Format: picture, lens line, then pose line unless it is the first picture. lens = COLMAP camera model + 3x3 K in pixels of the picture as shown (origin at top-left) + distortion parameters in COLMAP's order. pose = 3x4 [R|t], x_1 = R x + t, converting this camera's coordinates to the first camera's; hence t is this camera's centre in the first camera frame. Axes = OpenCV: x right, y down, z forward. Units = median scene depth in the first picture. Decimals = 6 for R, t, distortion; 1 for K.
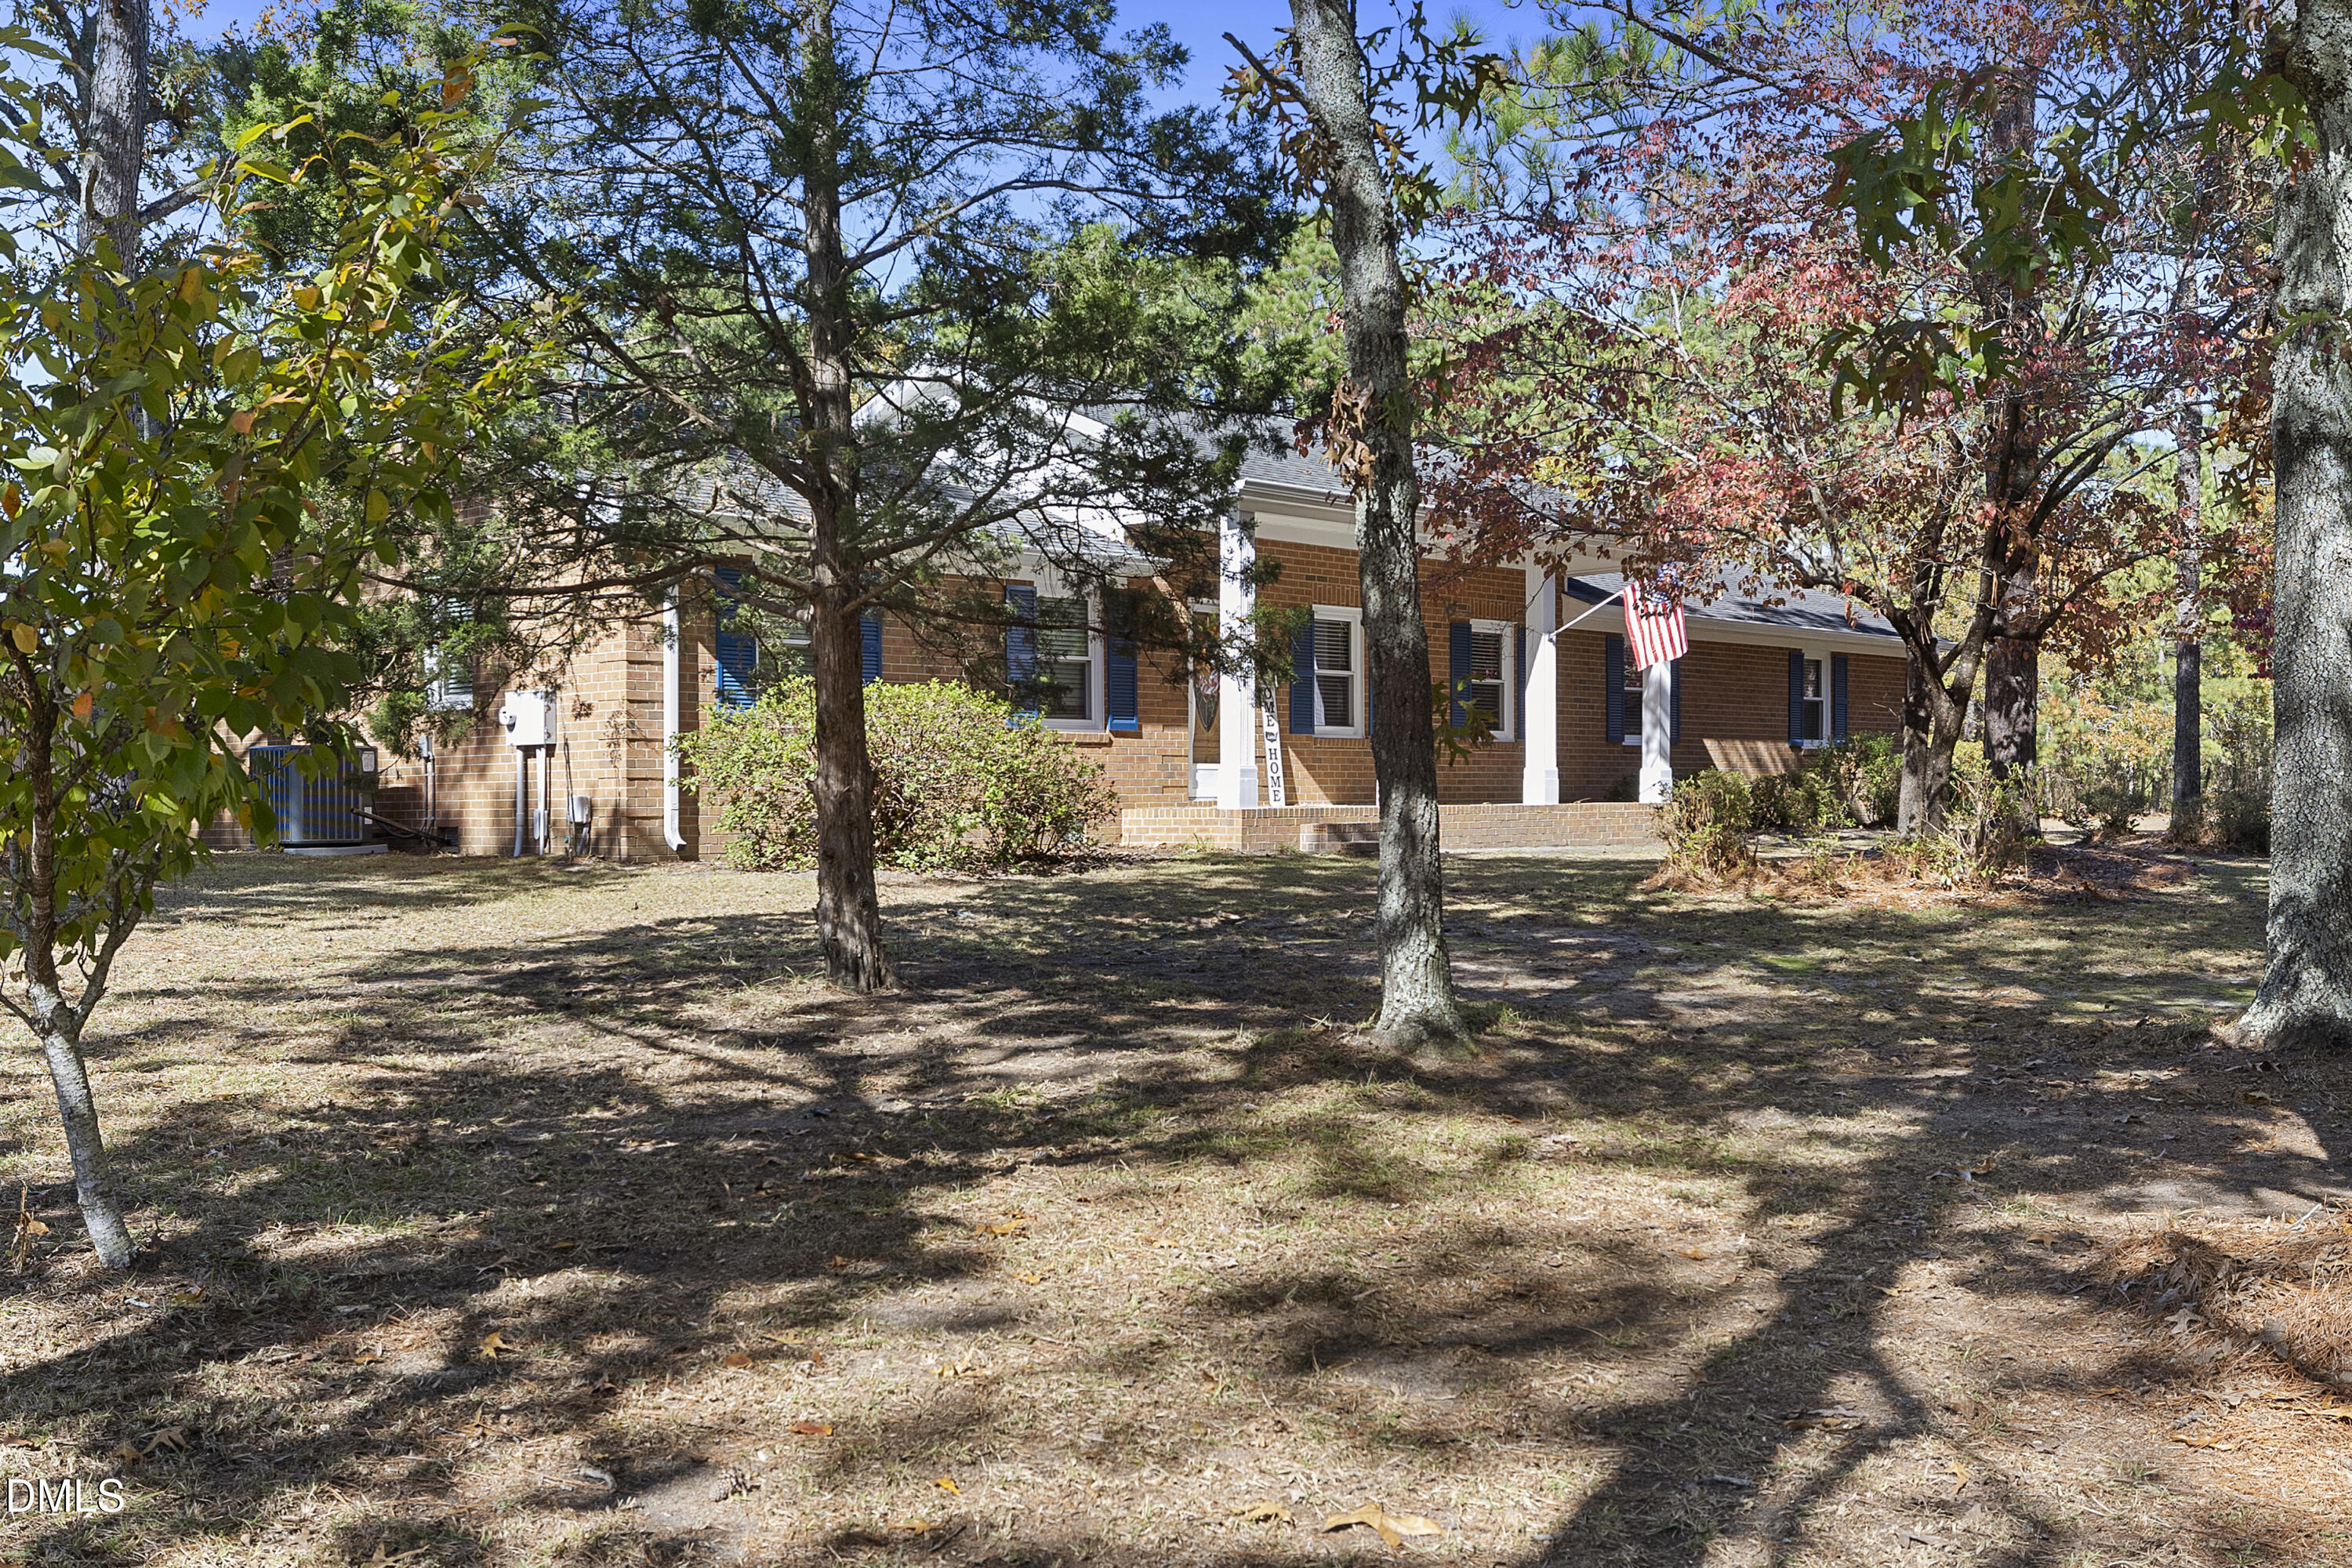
lens RADIAL K [[2280.4, 0, 1171.9], [0, 2280.4, 783.8], [0, 0, 1]] dist [-0.029218, 0.000000]
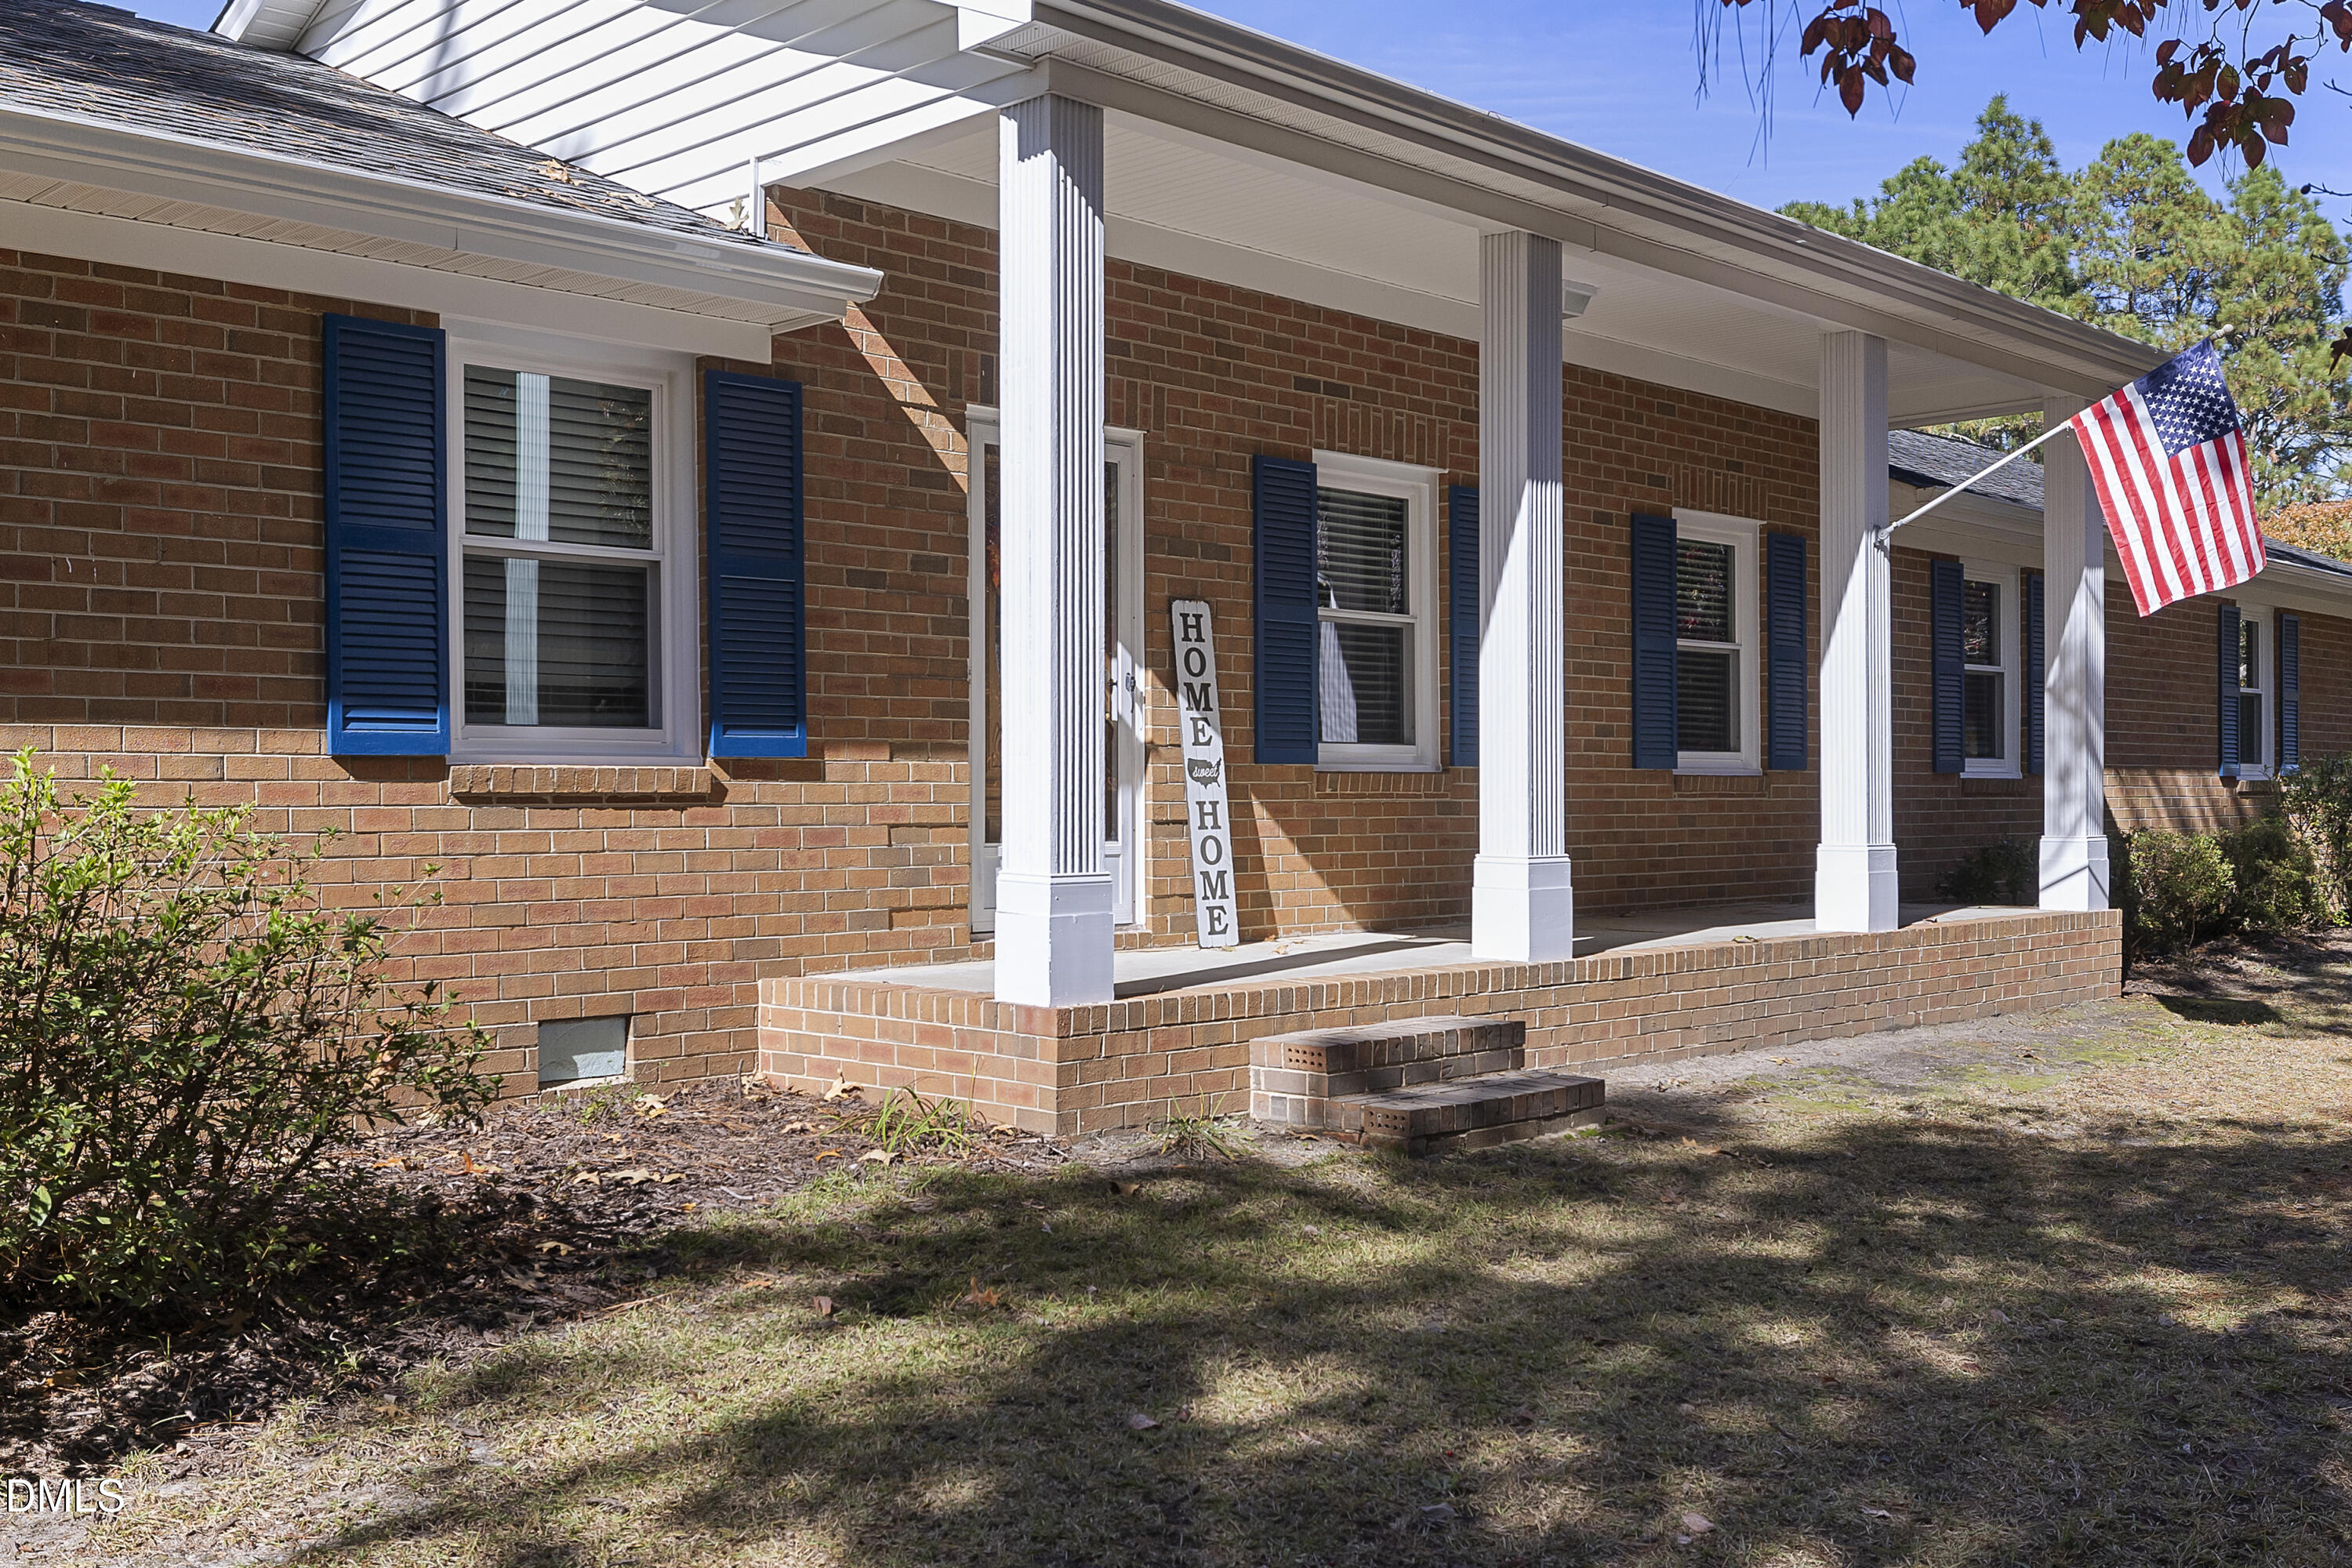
lens RADIAL K [[2280.4, 0, 1185.6], [0, 2280.4, 789.9], [0, 0, 1]] dist [-0.029218, 0.000000]
pose [[0.999581, 0.006009, -0.028304, 0.054844], [-0.005820, 0.999960, 0.006758, -0.021625], [0.028343, -0.006591, 0.999577, 0.640843]]
